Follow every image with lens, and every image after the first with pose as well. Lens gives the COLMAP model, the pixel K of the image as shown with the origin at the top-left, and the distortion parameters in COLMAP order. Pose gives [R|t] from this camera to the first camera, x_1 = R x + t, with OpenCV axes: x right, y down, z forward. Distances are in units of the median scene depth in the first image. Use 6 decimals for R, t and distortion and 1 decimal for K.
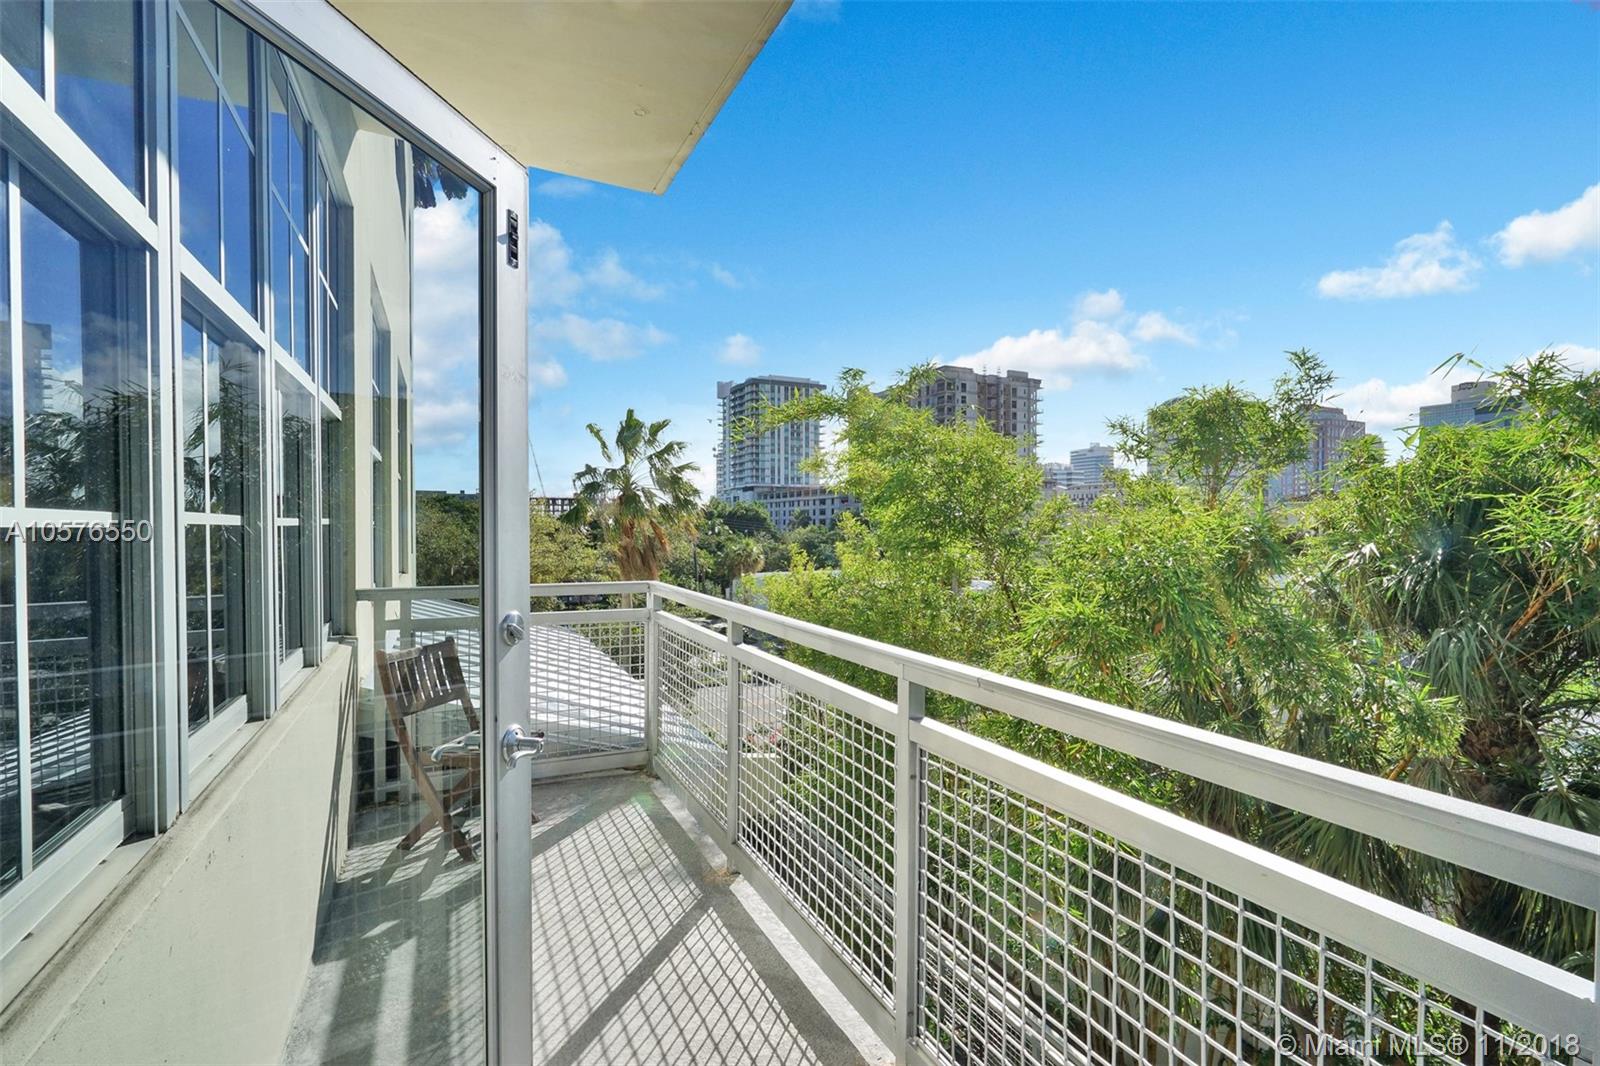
lens RADIAL K [[733.7, 0, 799.5], [0, 733.7, 524.4], [0, 0, 1]] dist [0.000252, 0.000350]
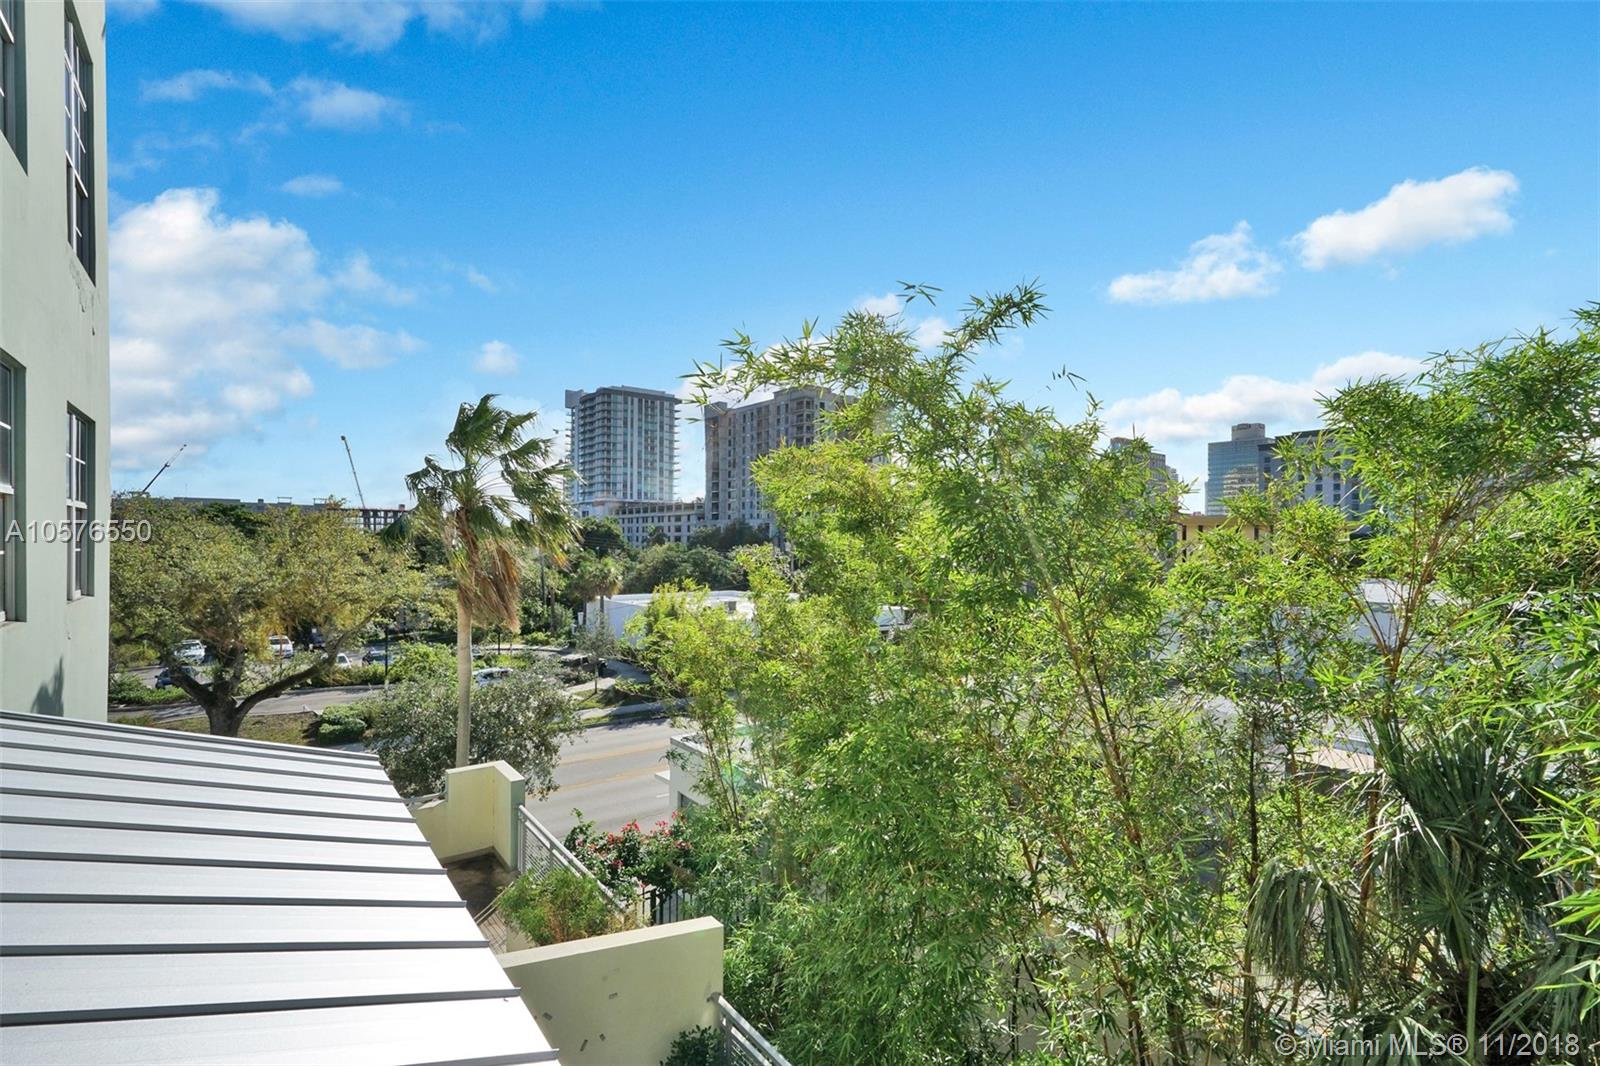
lens RADIAL K [[743.8, 0, 800.0], [0, 743.8, 533.0], [0, 0, 1]] dist [0.001530, 0.000424]
pose [[0.980834, 0.011350, 0.194513, -0.317396], [-0.009016, 0.999876, -0.012881, -0.045885], [-0.194635, 0.010880, 0.980815, 1.188904]]
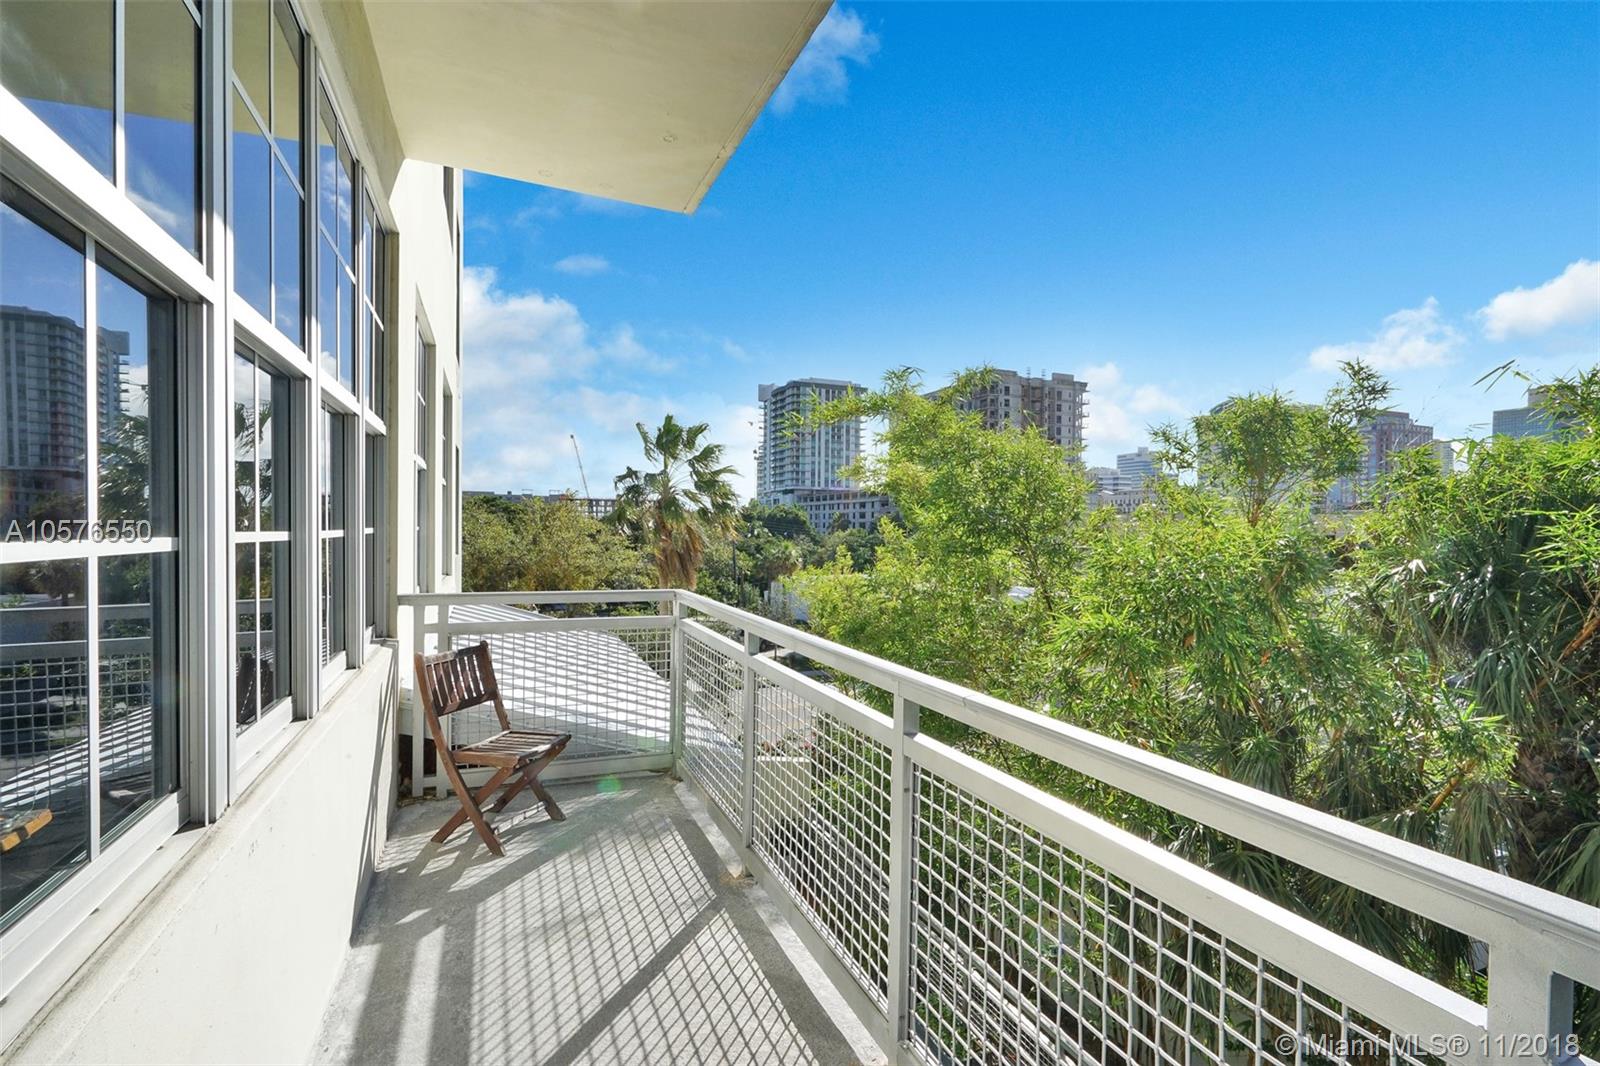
lens RADIAL K [[734.1, 0, 799.9], [0, 734.1, 527.0], [0, 0, 1]] dist [0.000688, 0.001140]
pose [[0.998512, 0.010234, -0.053570, 0.032314], [-0.010261, 0.999947, -0.000242, -0.015730], [0.053565, 0.000791, 0.998564, -0.027871]]
